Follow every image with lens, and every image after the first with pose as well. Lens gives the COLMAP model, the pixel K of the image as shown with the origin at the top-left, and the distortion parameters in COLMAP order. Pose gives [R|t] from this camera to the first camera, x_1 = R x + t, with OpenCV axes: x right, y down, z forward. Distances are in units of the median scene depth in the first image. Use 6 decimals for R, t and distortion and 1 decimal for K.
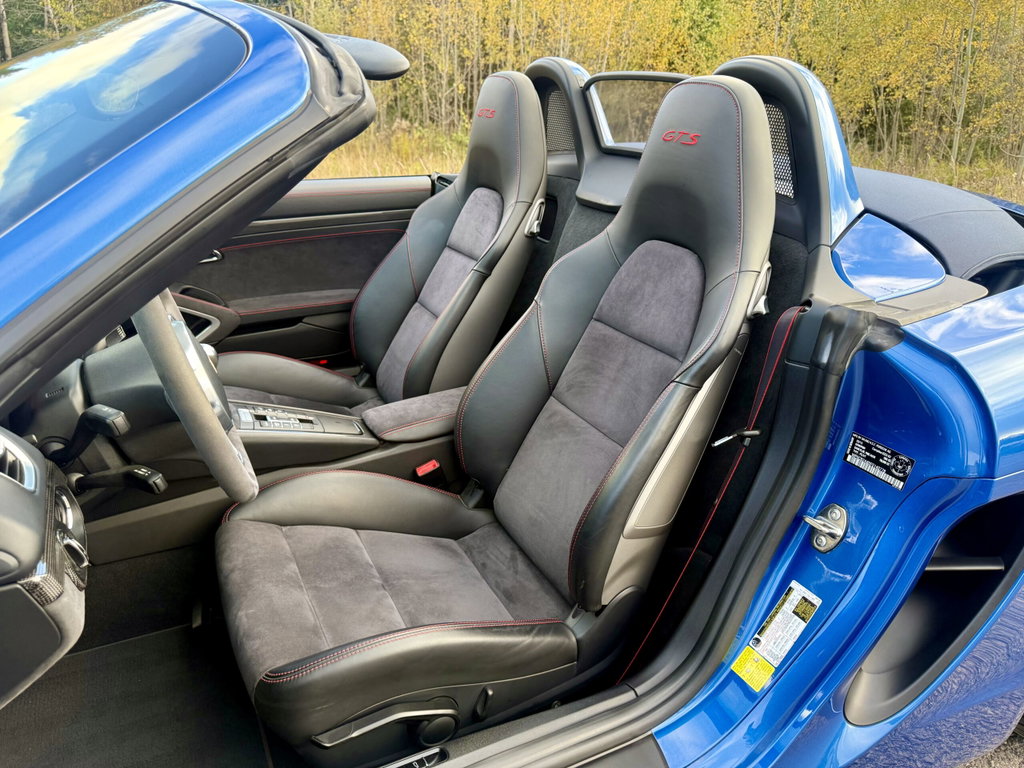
lens RADIAL K [[705.2, 0, 519.3], [0, 705.2, 369.9], [0, 0, 1]] dist [0.067172, -0.140684]
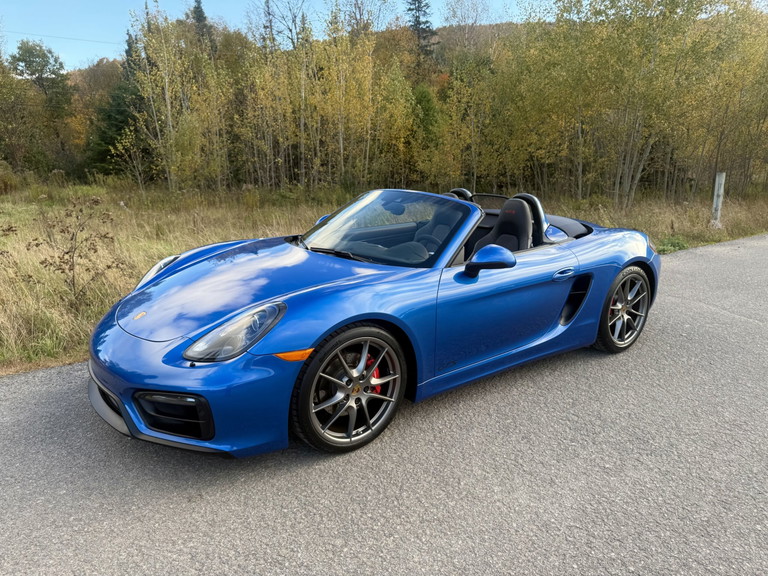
lens RADIAL K [[542.5, 0, 384.0], [0, 542.5, 288.0], [0, 0, 1]] dist [0.068946, -0.088279]
pose [[0.981360, -0.076259, 0.176403, -1.073698], [0.097705, 0.988401, -0.116263, 0.422954], [-0.165491, 0.131331, 0.977428, -1.947524]]
